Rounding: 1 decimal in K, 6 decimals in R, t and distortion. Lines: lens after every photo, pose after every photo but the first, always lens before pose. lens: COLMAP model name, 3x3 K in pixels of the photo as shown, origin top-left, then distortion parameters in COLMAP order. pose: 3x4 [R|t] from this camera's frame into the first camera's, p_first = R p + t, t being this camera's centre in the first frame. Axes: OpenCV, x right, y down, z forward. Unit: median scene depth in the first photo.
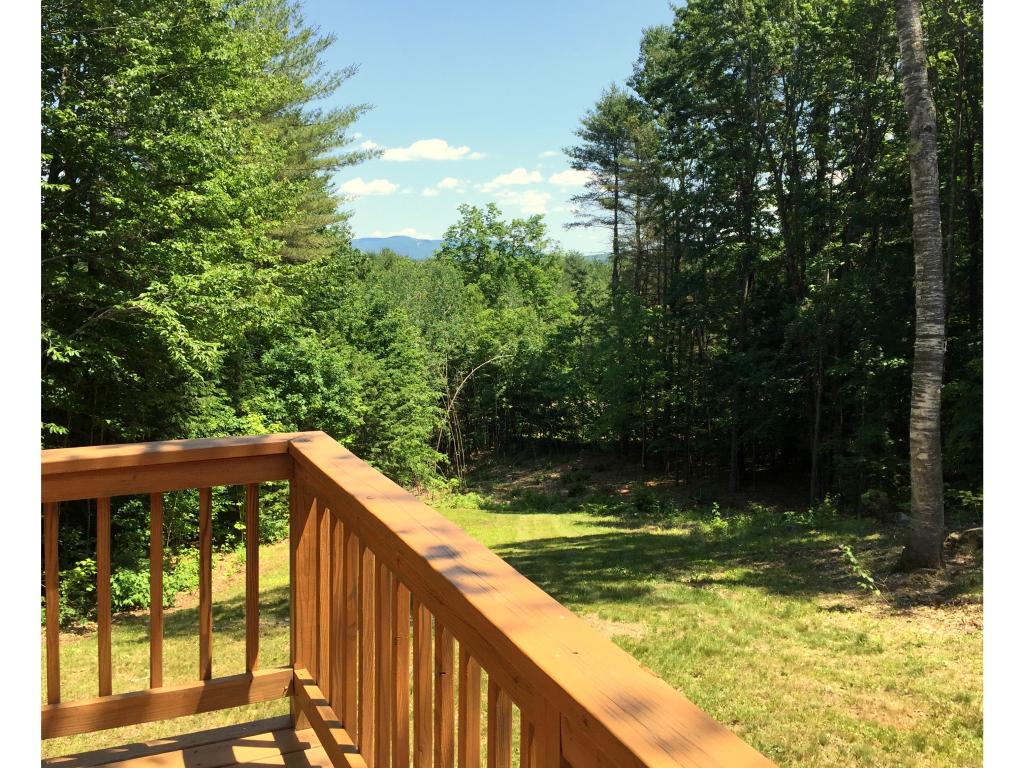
lens RADIAL K [[926.3, 0, 512.0], [0, 926.3, 384.0], [0, 0, 1]] dist [0.007867, 0.001579]
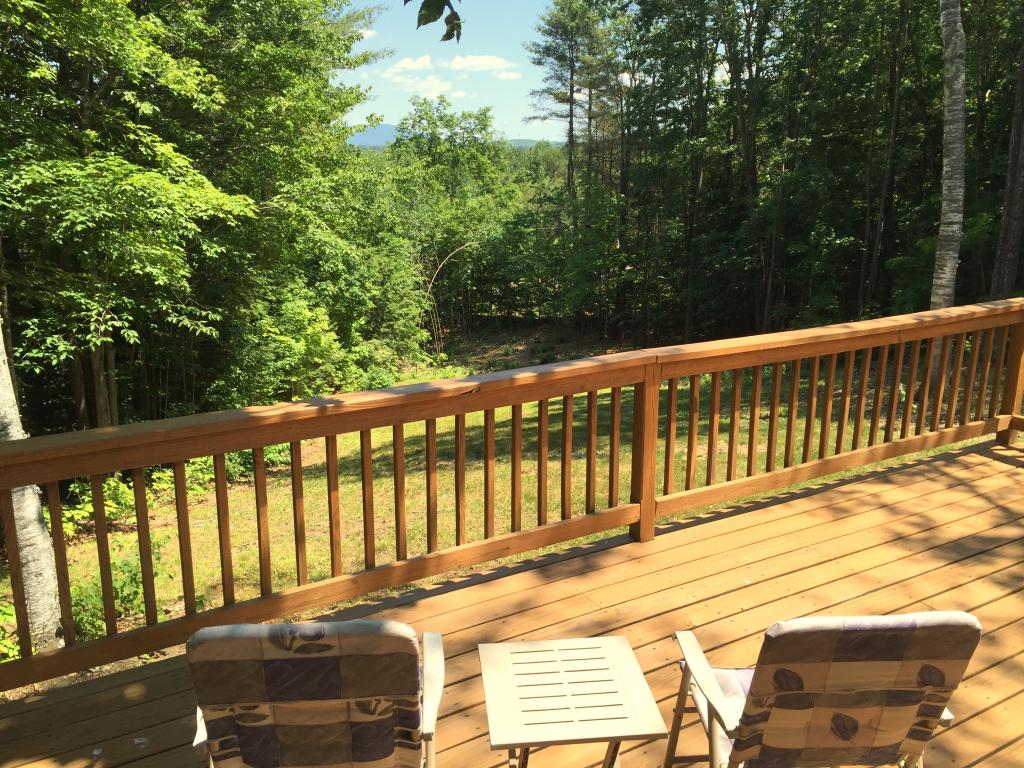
lens RADIAL K [[855.1, 0, 510.6], [0, 855.1, 417.1], [0, 0, 1]] dist [0.062849, -0.089876]
pose [[0.990123, -0.046884, 0.132133, -0.111313], [0.023170, 0.984190, 0.175594, -0.003368], [-0.138277, -0.170798, 0.975555, -0.049933]]
